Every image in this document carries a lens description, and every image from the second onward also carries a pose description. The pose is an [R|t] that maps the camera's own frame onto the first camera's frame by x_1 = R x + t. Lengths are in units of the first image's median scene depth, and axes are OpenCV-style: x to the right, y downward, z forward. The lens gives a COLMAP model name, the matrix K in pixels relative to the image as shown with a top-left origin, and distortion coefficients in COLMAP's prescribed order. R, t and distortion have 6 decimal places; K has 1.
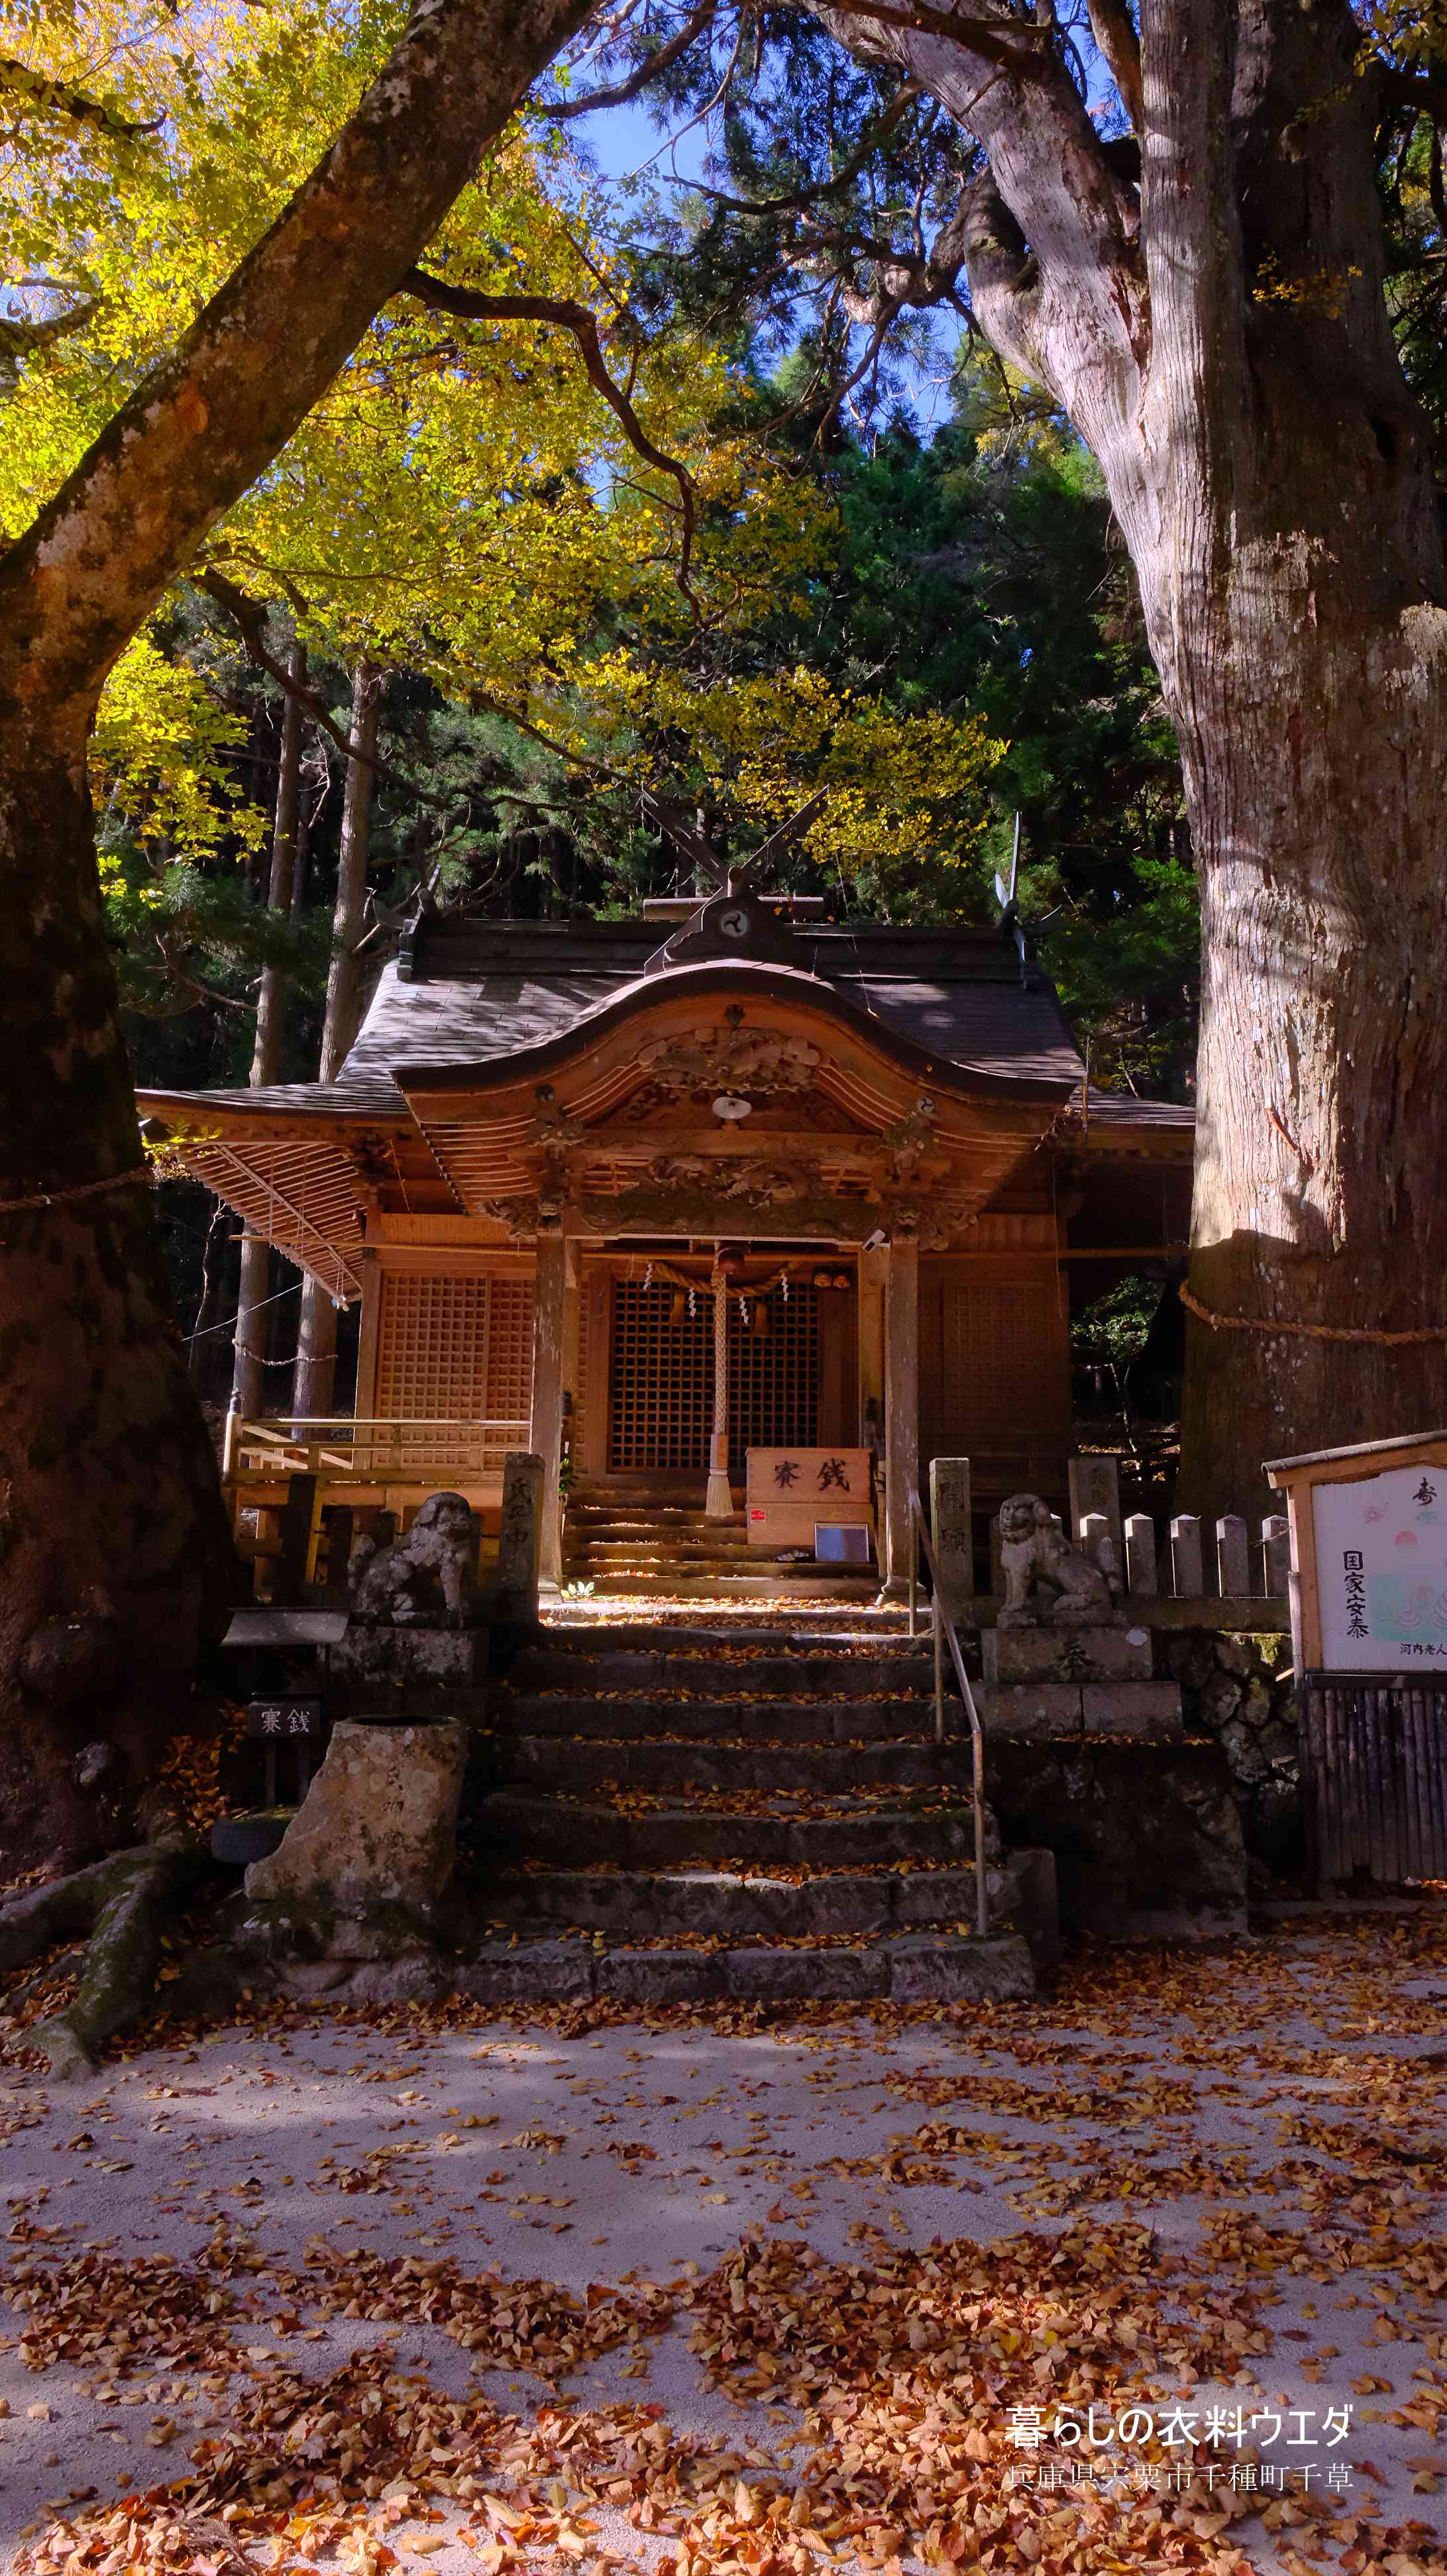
lens RADIAL K [[1589.9, 0, 725.7], [0, 1589.9, 1284.6], [0, 0, 1]] dist [-0.002102, 0.000268]
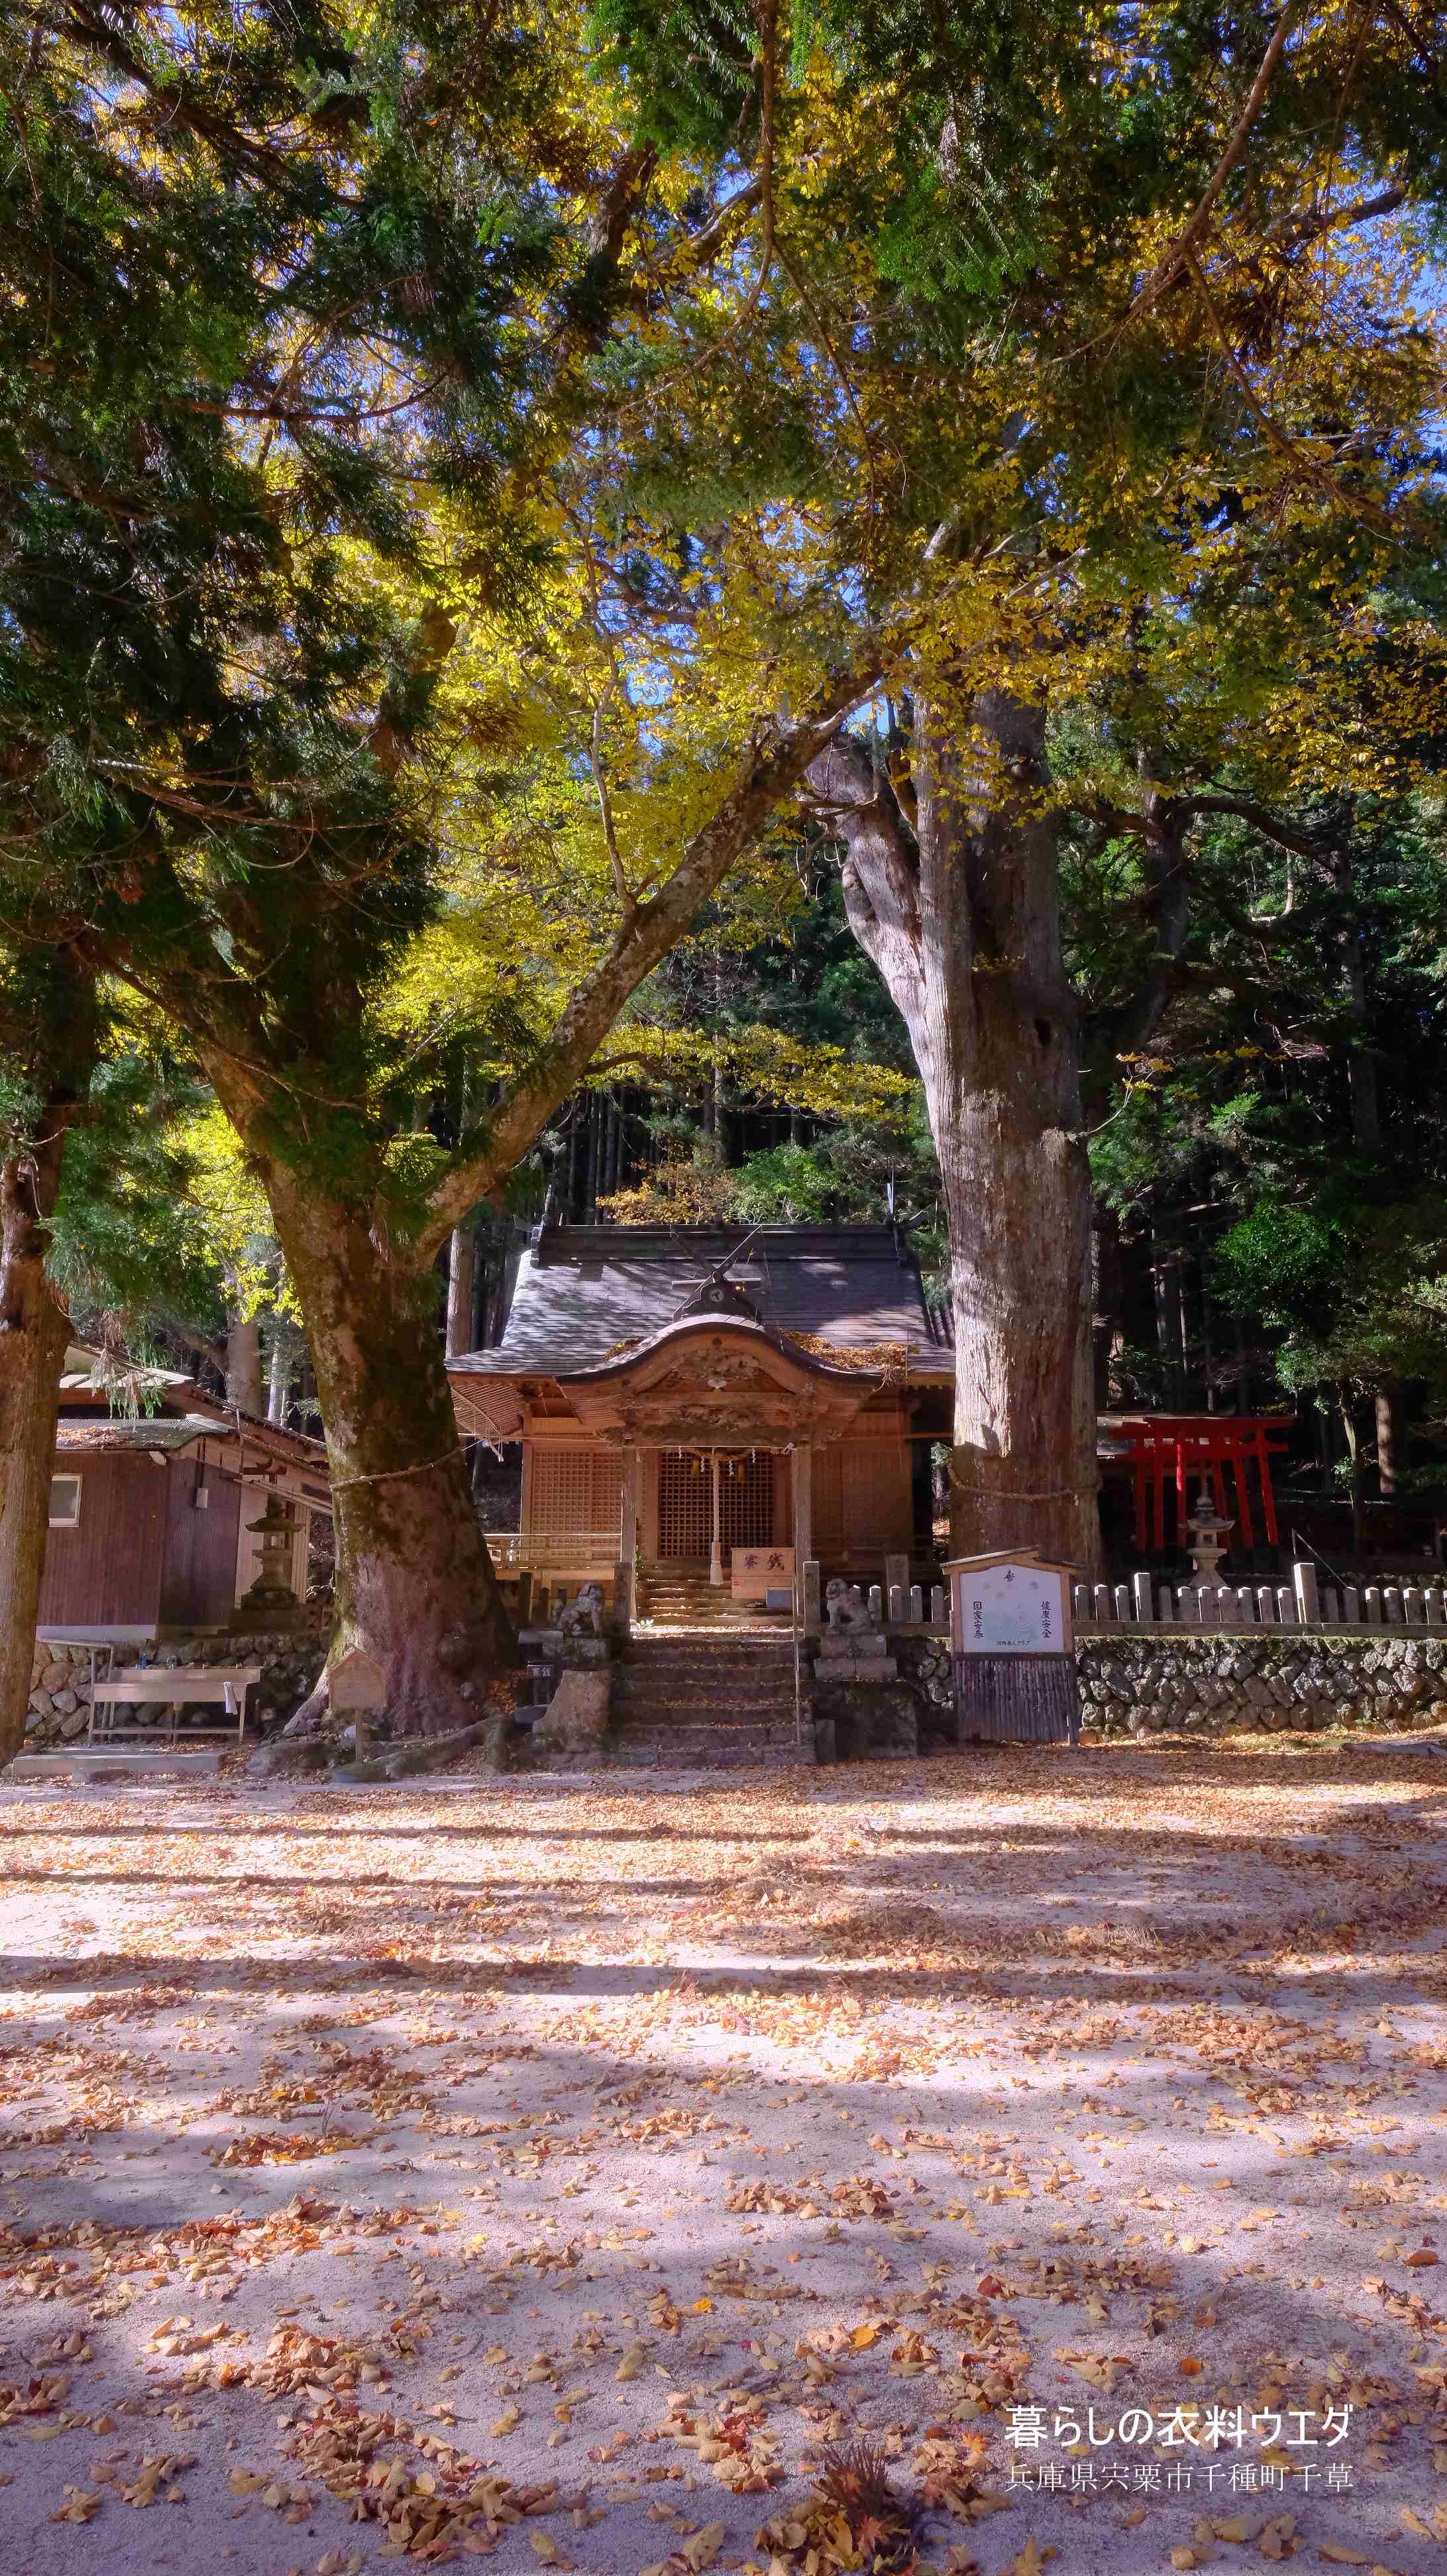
lens RADIAL K [[1572.4, 0, 714.7], [0, 1572.4, 1281.9], [0, 0, 1]] dist [-0.002343, 0.000245]
pose [[0.999299, -0.017697, -0.032990, 0.073632], [0.016832, 0.999512, -0.026307, -0.199481], [0.033439, 0.025734, 0.999109, -1.074761]]
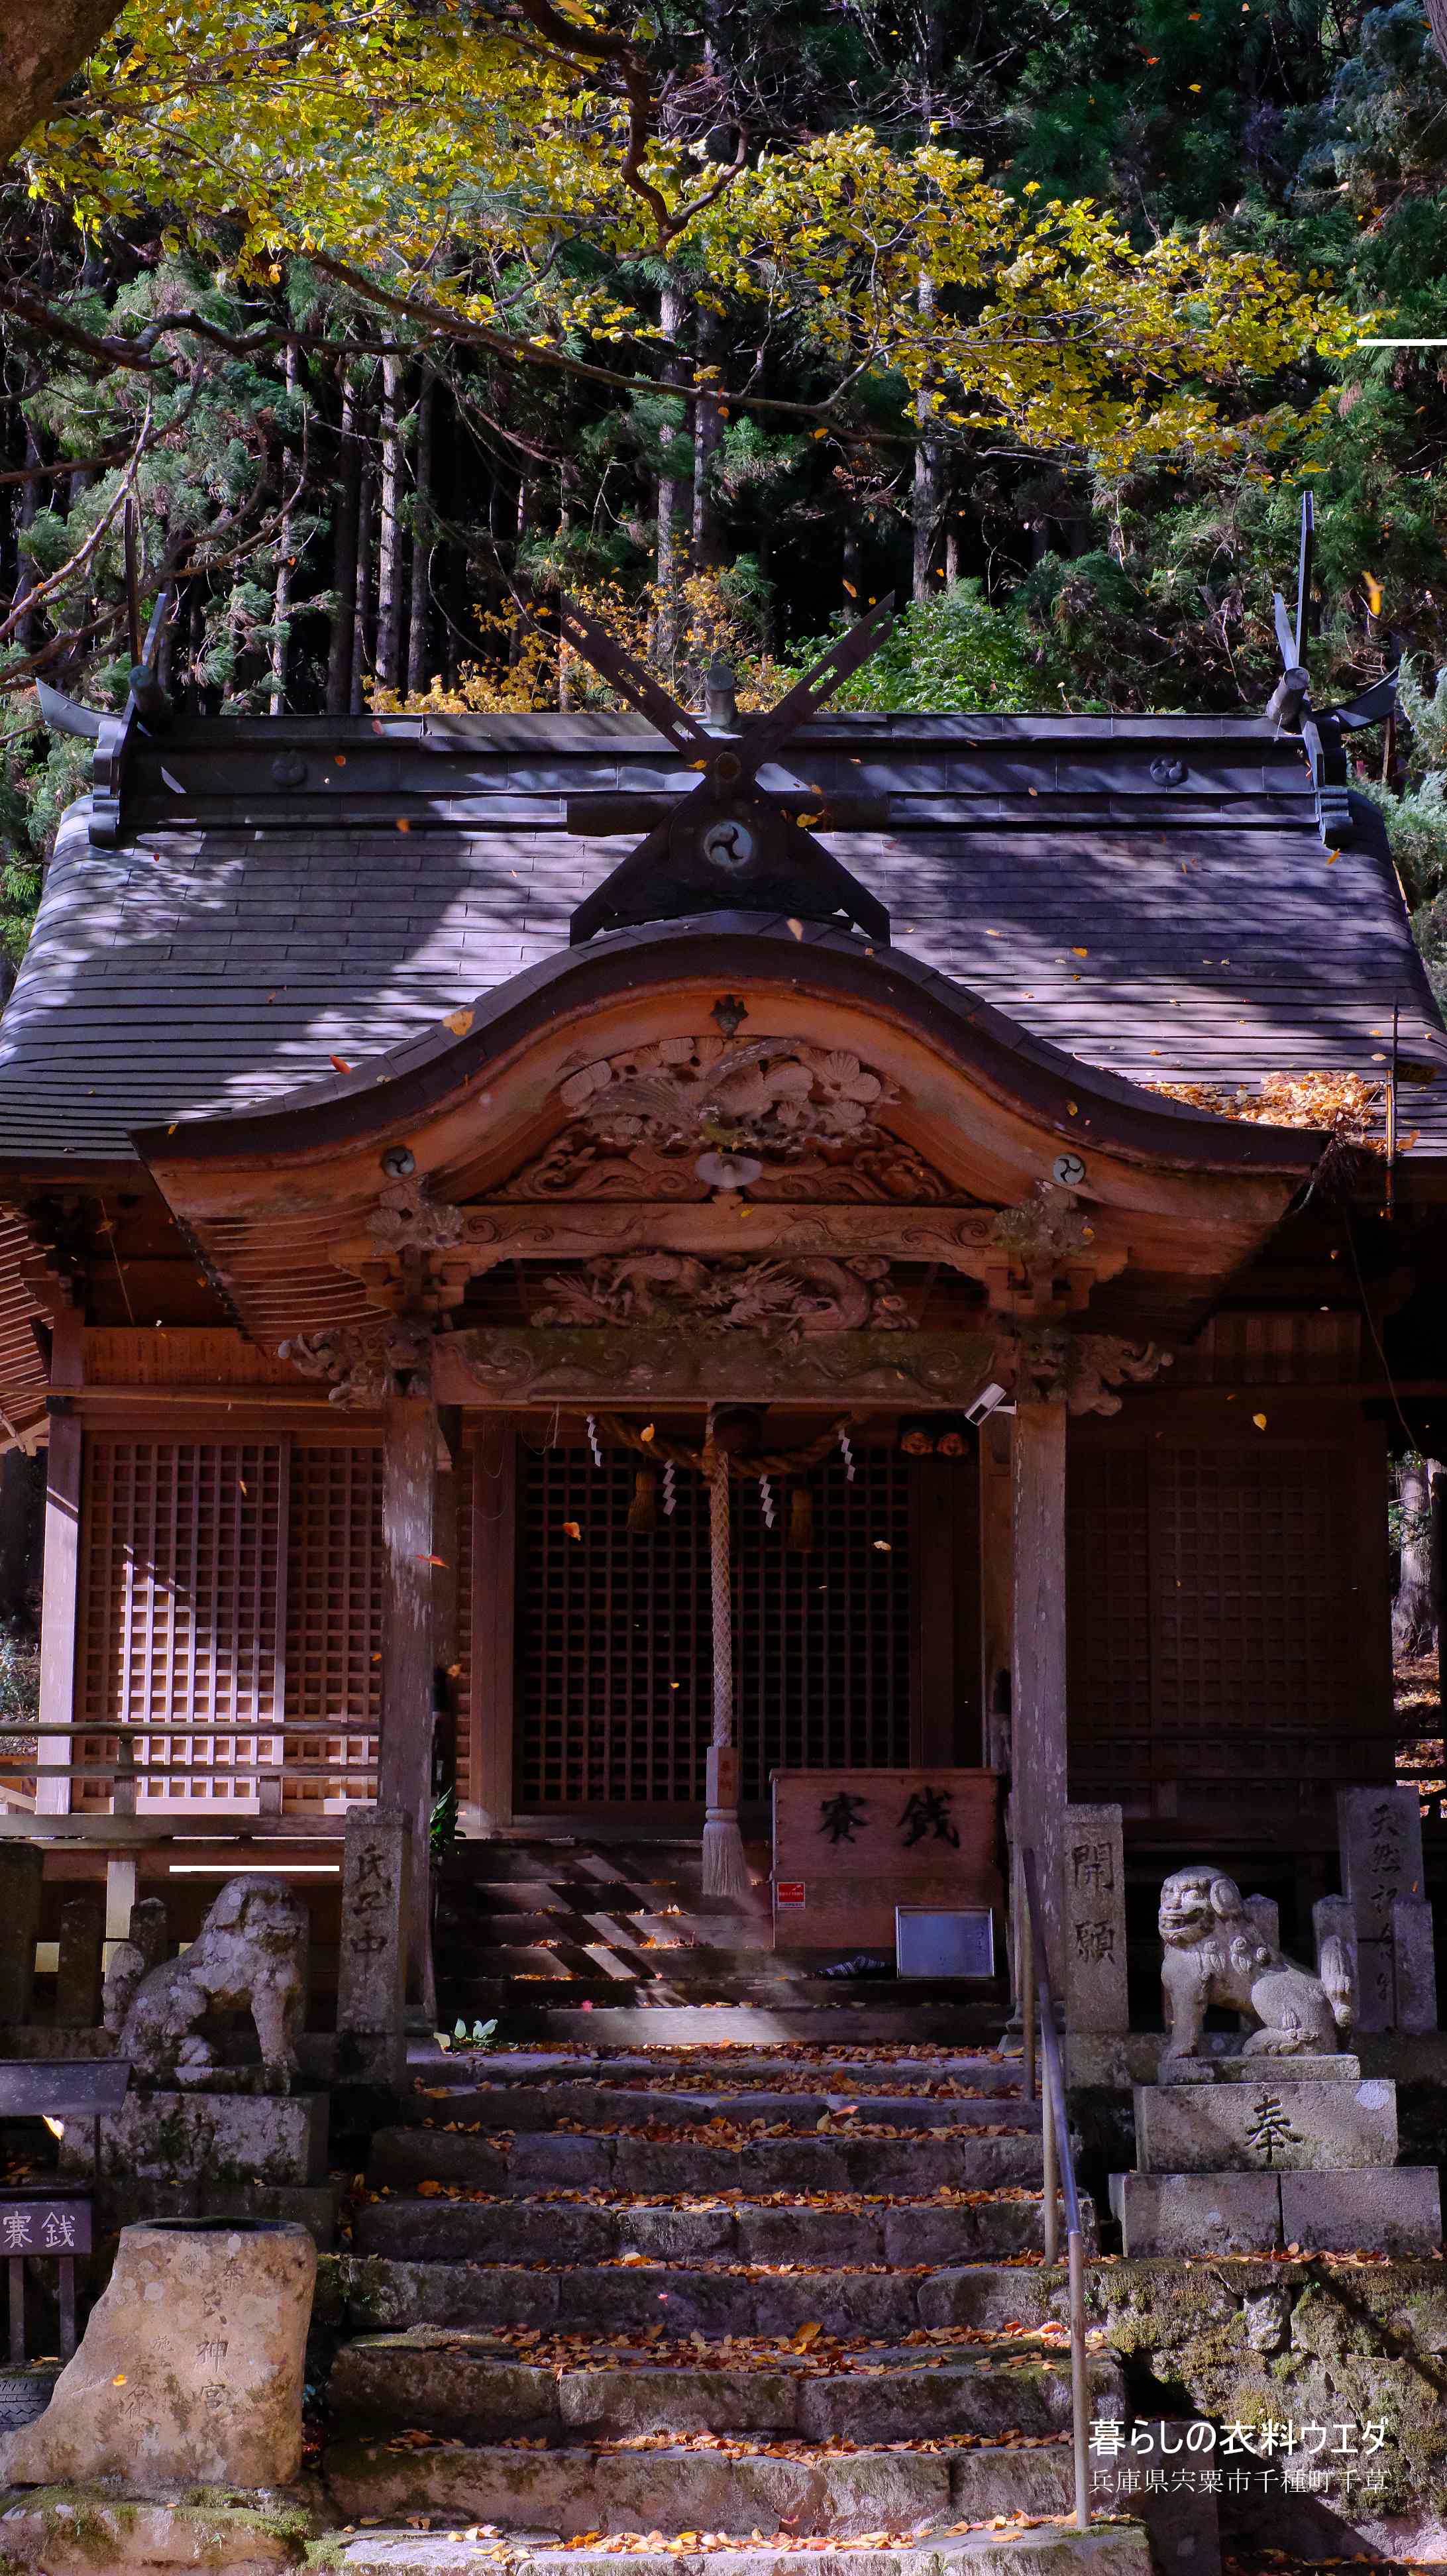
lens RADIAL K [[3955.1, 0, 710.5], [0, 3955.1, 1289.4], [0, 0, 1]] dist [-0.040382, 0.061392]
pose [[0.999680, -0.013741, -0.021262, 0.028185], [0.013801, 0.999901, 0.002664, -0.077284], [0.021223, -0.002957, 0.999770, -0.416604]]
